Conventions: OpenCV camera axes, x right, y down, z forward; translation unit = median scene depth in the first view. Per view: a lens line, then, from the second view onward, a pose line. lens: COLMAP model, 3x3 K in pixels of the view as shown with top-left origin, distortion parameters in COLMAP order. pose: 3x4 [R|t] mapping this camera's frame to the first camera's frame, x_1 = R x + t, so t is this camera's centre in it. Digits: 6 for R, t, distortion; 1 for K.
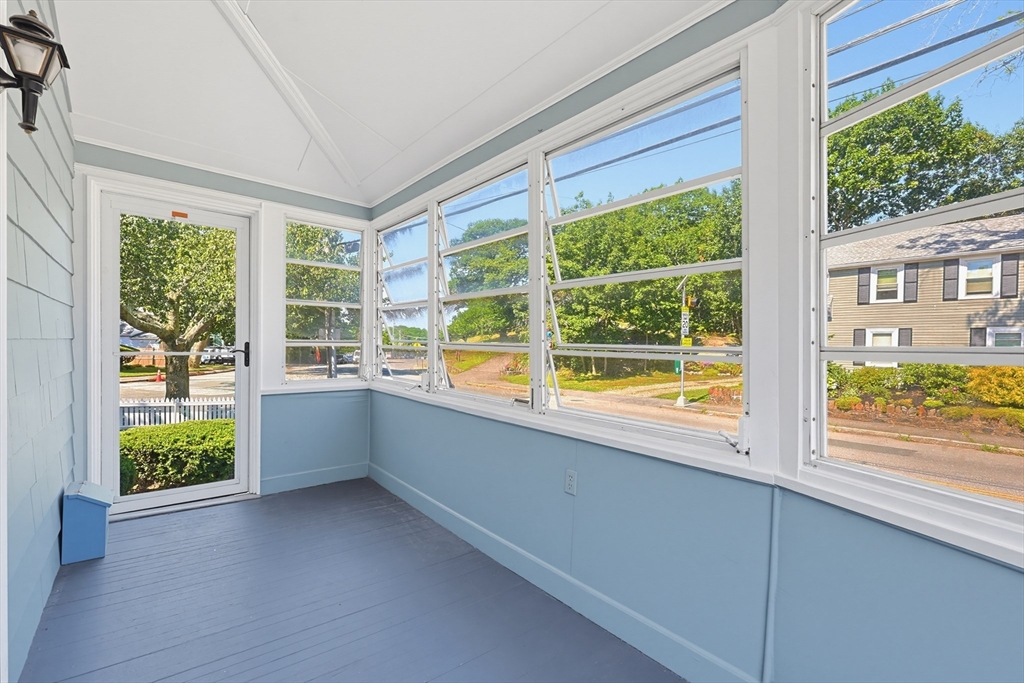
lens RADIAL K [[450.2, 0, 522.4], [0, 450.2, 341.6], [0, 0, 1]] dist [-0.002715, 0.000133]
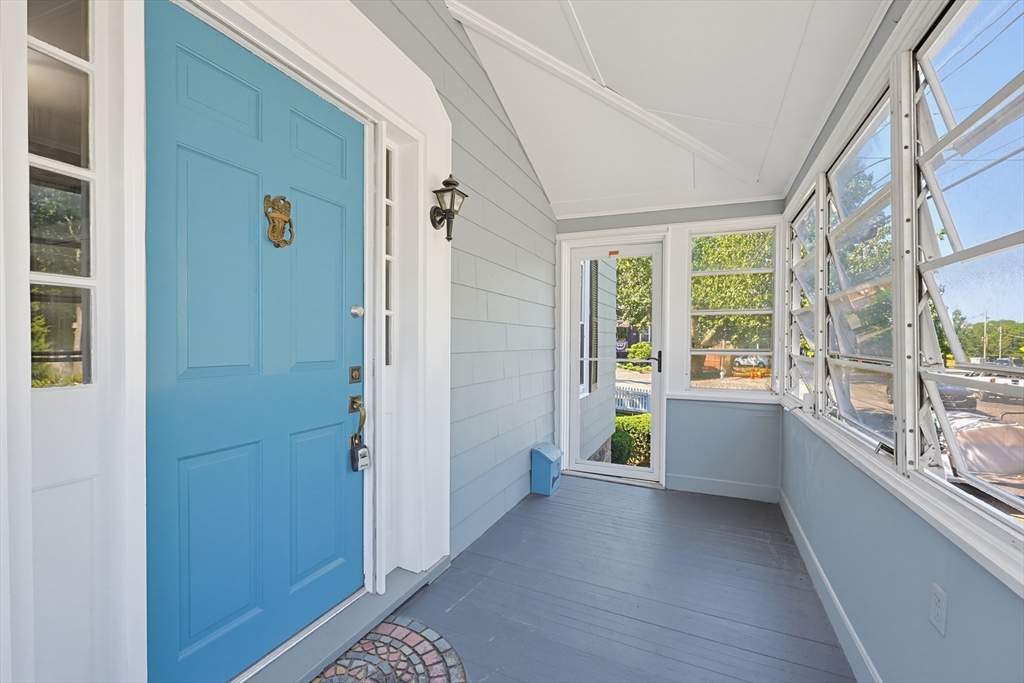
lens RADIAL K [[438.8, 0, 512.3], [0, 438.8, 334.8], [0, 0, 1]] dist [-0.001160, -0.000063]
pose [[0.435813, -0.025773, -0.899668, 0.234686], [0.006075, 0.999651, -0.025694, -0.013324], [0.900017, 0.005733, 0.435818, 0.171412]]
